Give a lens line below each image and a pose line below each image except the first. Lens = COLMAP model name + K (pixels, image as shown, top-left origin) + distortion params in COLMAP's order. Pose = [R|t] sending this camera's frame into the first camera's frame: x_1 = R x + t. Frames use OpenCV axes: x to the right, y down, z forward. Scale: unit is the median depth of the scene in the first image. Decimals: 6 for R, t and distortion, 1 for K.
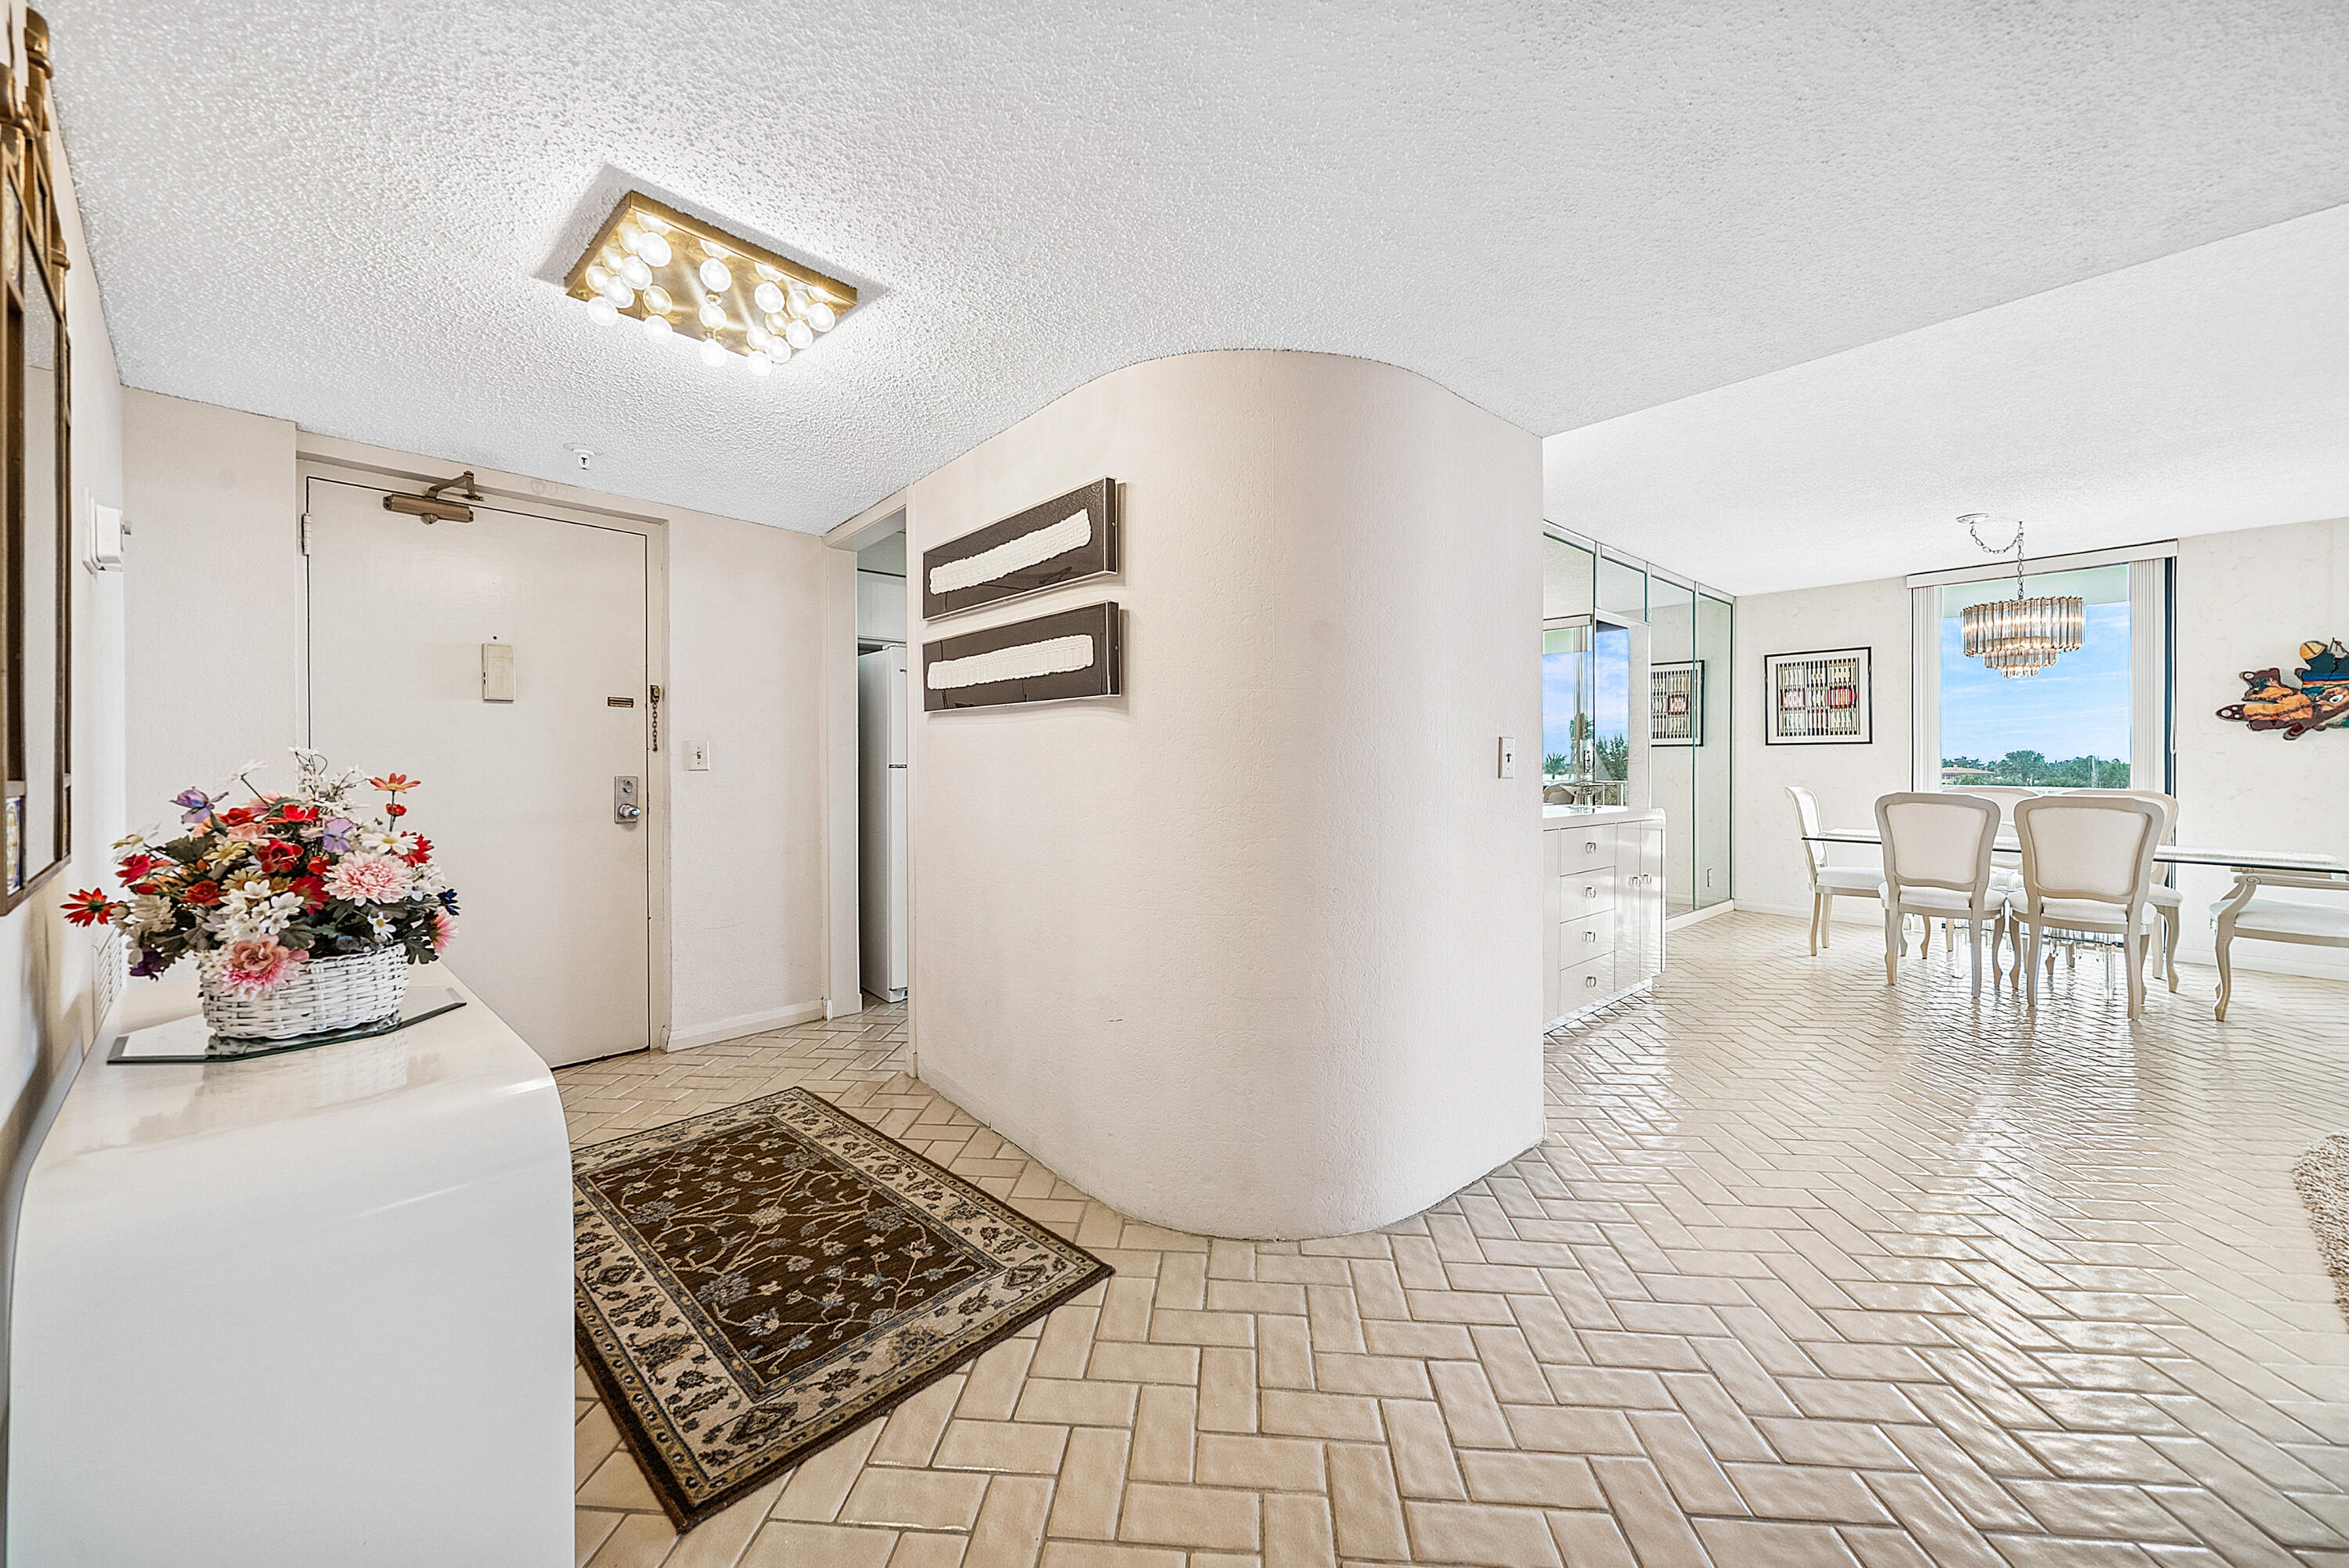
lens RADIAL K [[836.6, 0, 1180.3], [0, 836.6, 757.7], [0, 0, 1]] dist [-0.000957, -0.001920]
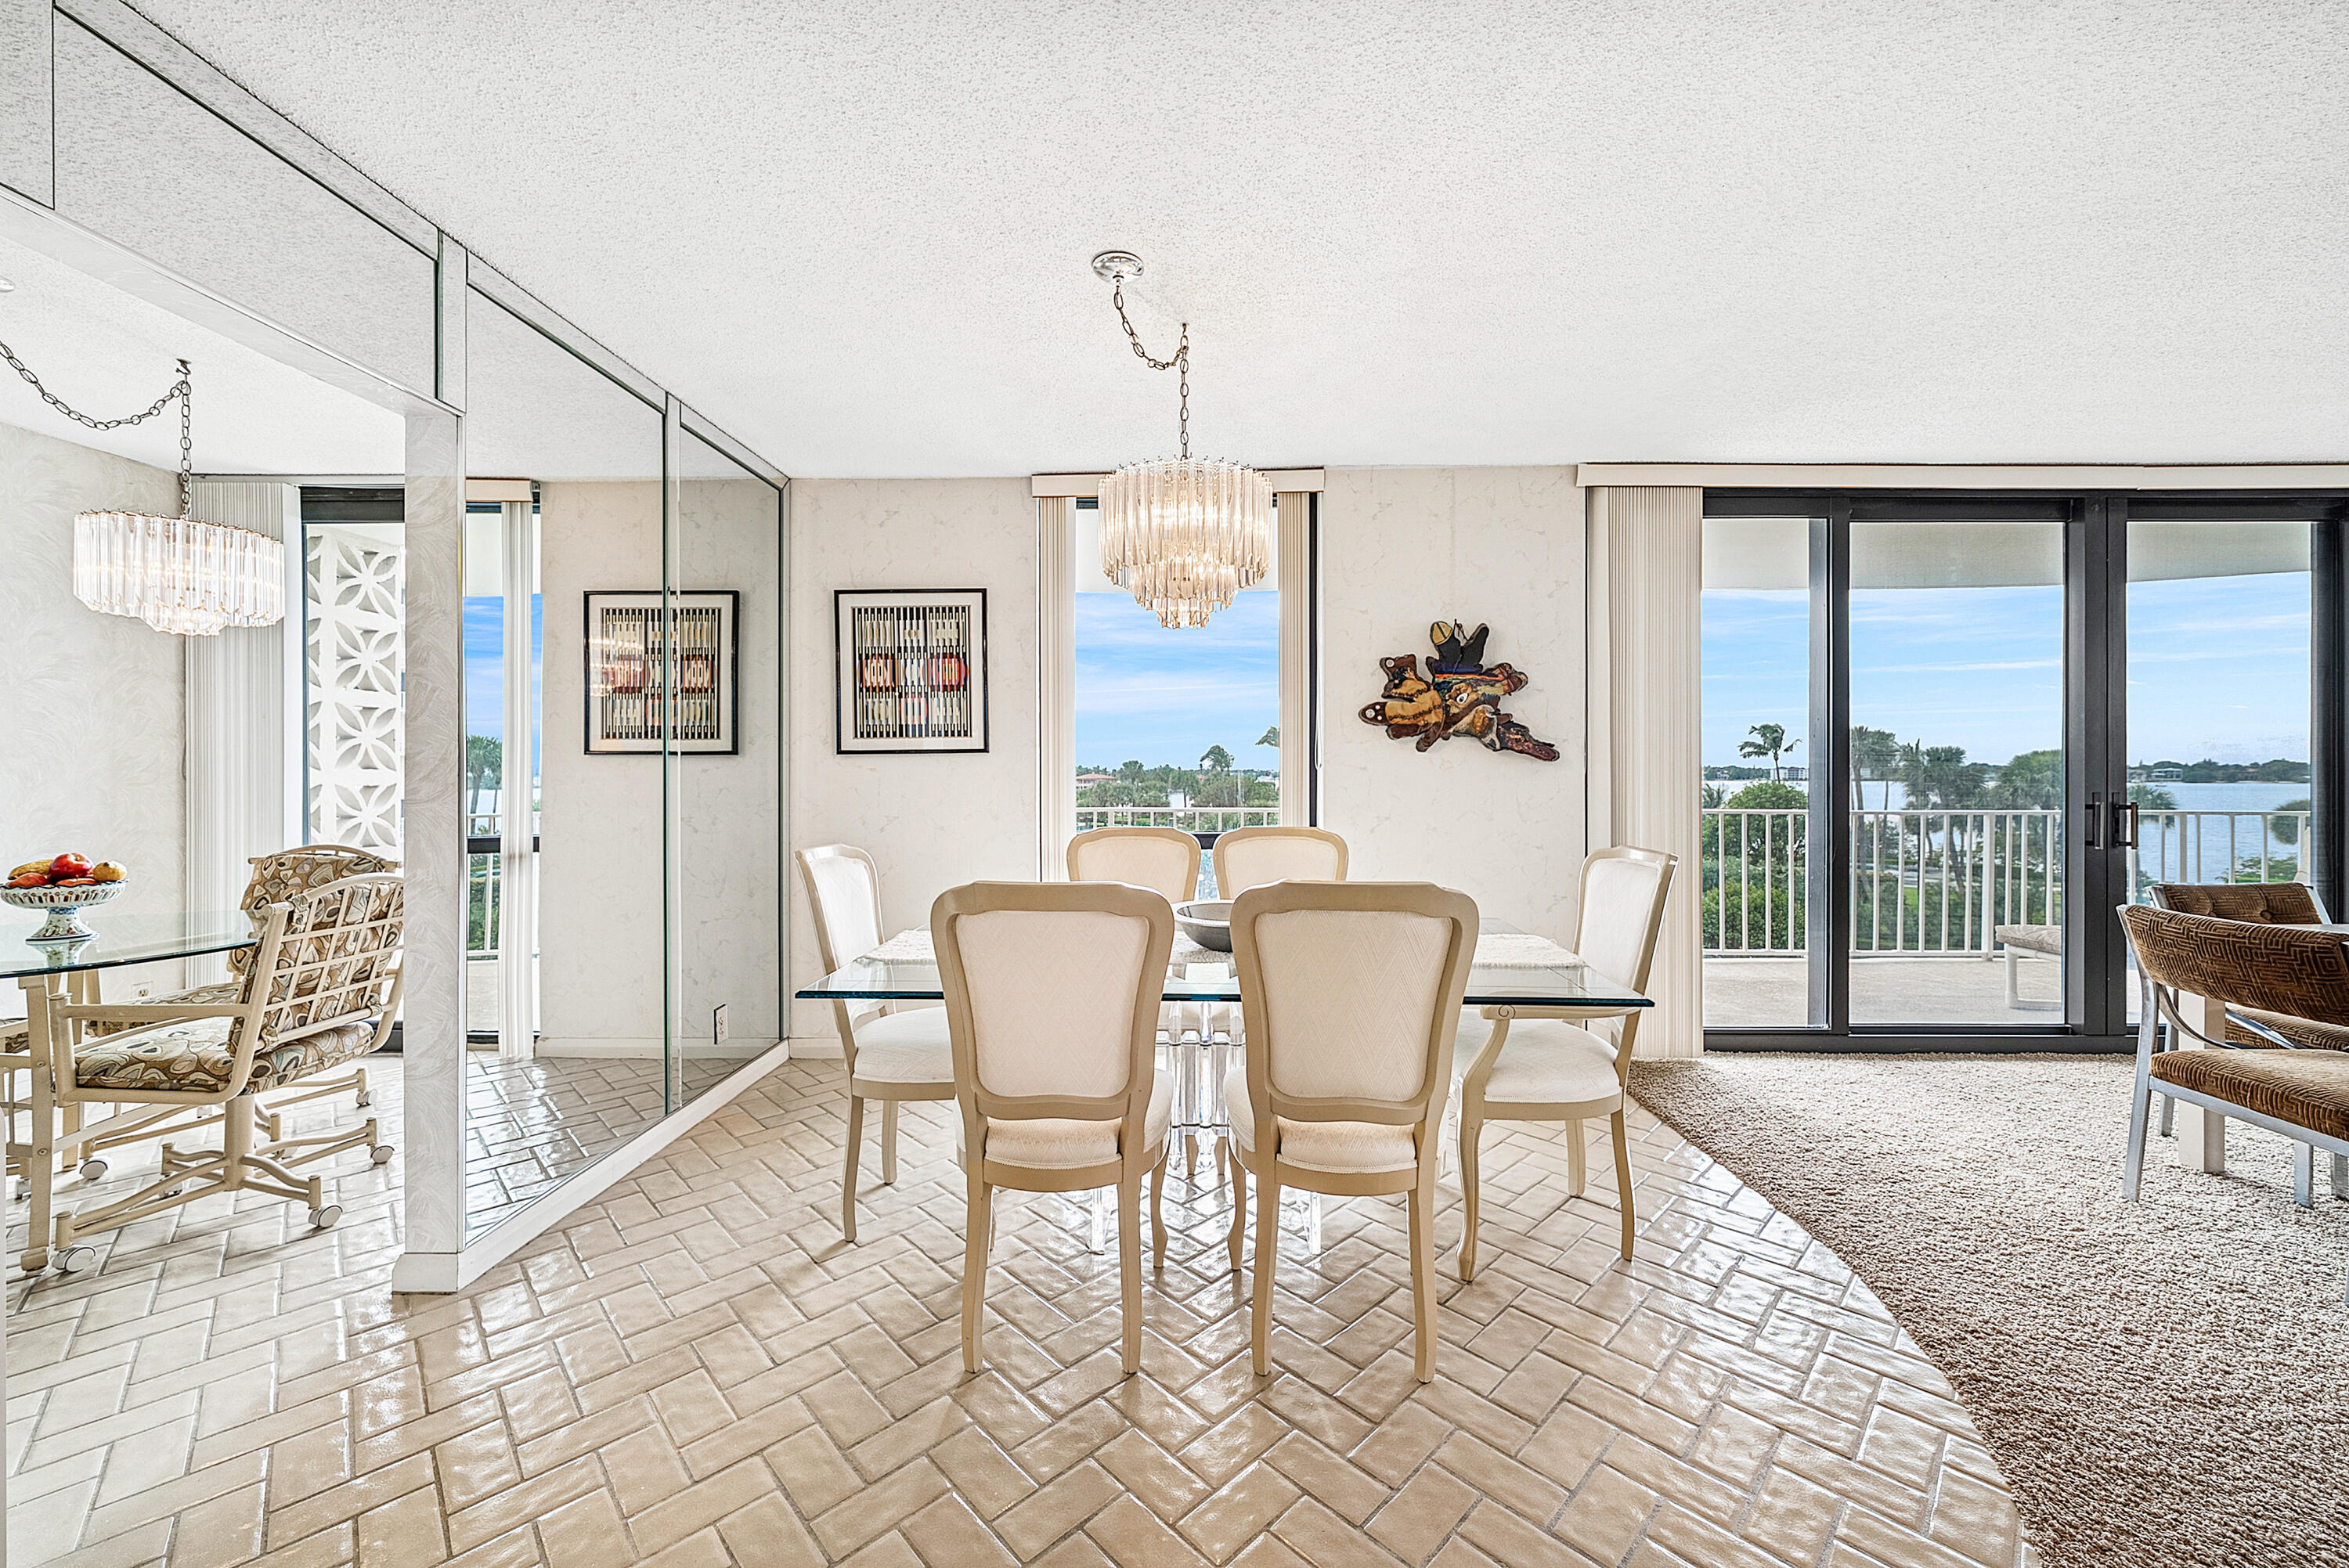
lens RADIAL K [[1002.4, 0, 1177.2], [0, 1002.4, 770.7], [0, 0, 1]] dist [0.001689, 0.000164]
pose [[0.672764, -0.006282, 0.739831, 0.500116], [0.003483, 0.999980, 0.005324, -0.009098], [-0.739849, -0.001005, 0.672772, 0.538206]]
